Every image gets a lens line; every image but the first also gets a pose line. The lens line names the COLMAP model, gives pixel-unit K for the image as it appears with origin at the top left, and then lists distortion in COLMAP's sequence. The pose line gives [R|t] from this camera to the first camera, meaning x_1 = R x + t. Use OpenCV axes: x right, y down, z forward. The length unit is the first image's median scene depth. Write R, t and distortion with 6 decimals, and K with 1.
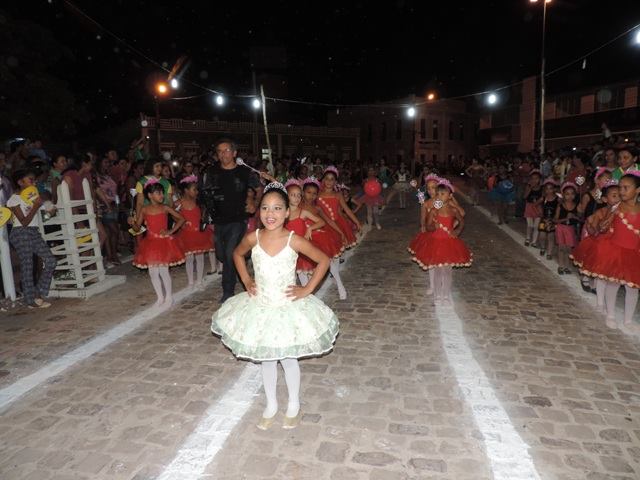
lens RADIAL K [[455.8, 0, 320.0], [0, 455.8, 240.0], [0, 0, 1]] dist [-0.005276, 0.001035]
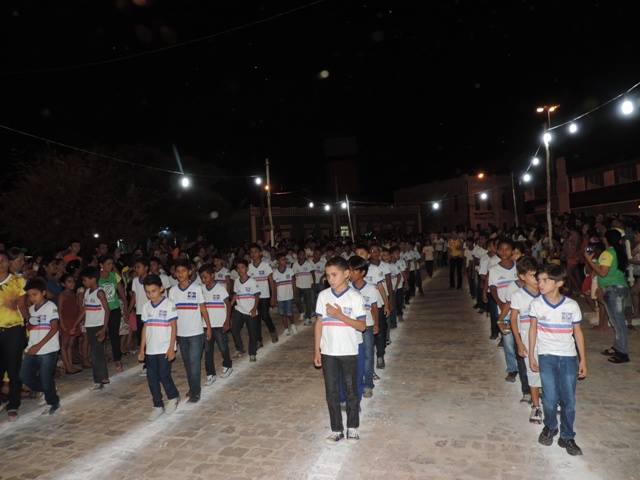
lens RADIAL K [[461.8, 0, 320.0], [0, 461.8, 240.0], [0, 0, 1]] dist [-0.010198, 0.001252]
pose [[0.986679, -0.043679, -0.156703, 0.013639], [0.018678, 0.987326, -0.157601, 0.035584], [0.161600, 0.152575, 0.974990, -0.239476]]
